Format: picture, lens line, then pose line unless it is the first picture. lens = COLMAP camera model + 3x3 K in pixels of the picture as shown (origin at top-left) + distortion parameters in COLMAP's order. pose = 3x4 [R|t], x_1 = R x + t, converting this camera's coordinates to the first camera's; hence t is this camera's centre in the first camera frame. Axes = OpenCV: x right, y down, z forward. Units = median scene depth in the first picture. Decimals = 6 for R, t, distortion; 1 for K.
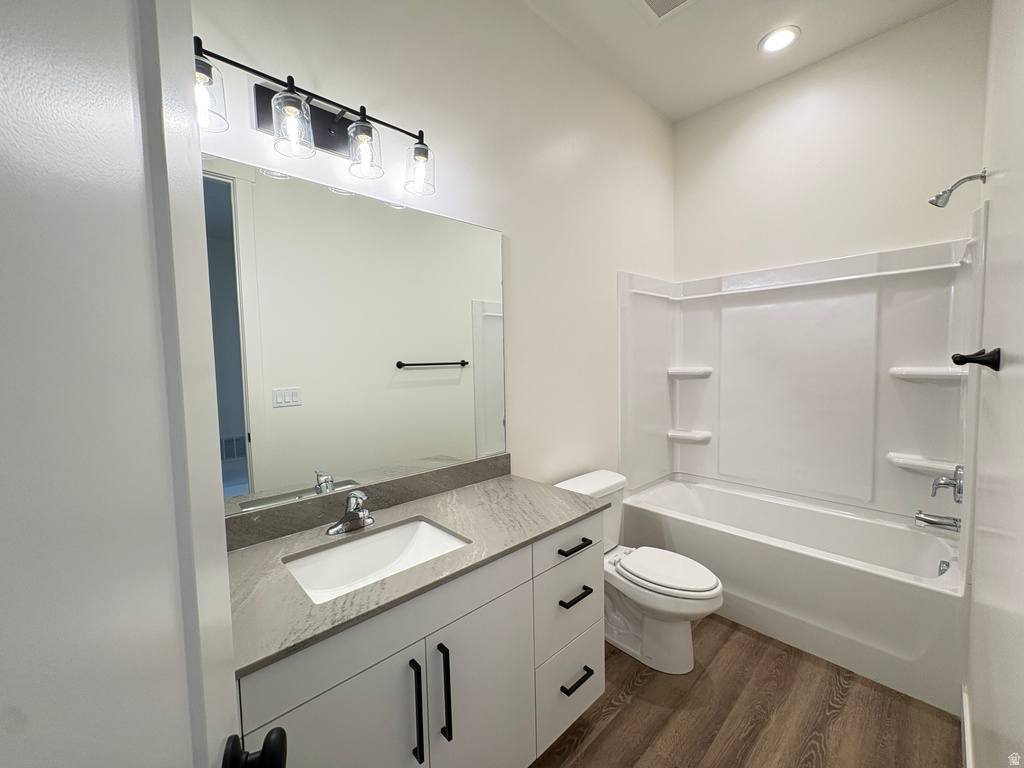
lens RADIAL K [[407.1, 0, 512.0], [0, 407.1, 384.0], [0, 0, 1]] dist [0.000750, 0.000084]
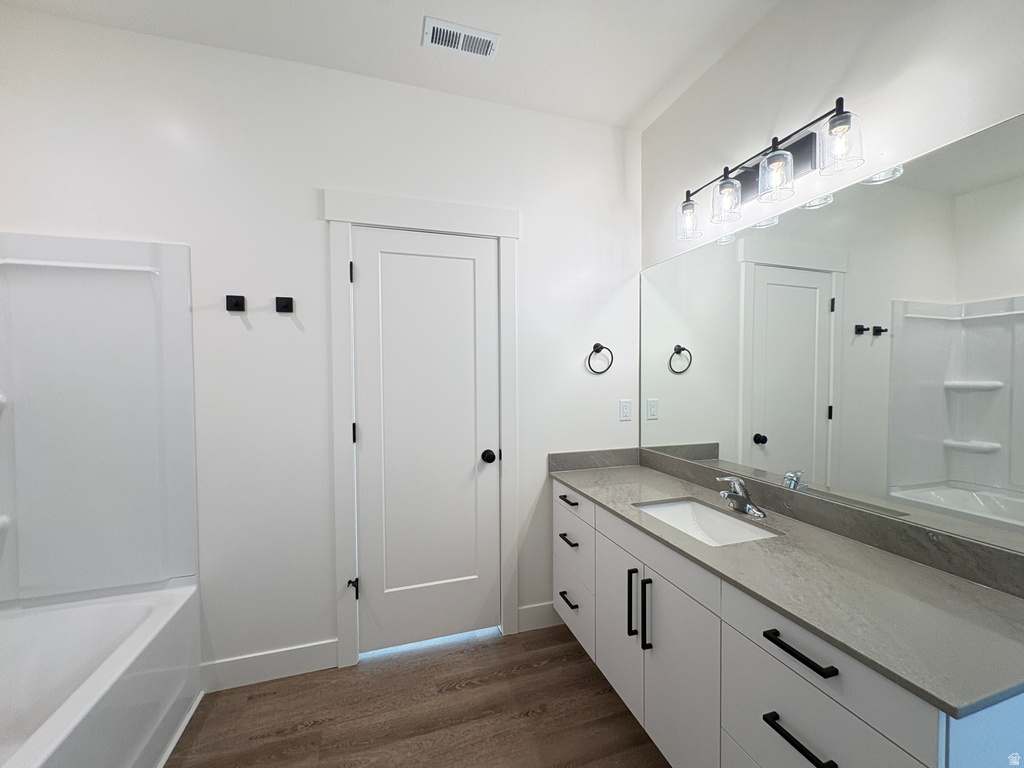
lens RADIAL K [[407.1, 0, 512.0], [0, 407.1, 384.0], [0, 0, 1]] dist [0.000750, 0.000084]
pose [[-0.396002, 0.045181, -0.917138, 0.925075], [-0.026438, 0.997814, 0.060570, -0.071243], [0.917869, 0.048233, -0.393941, 0.797514]]
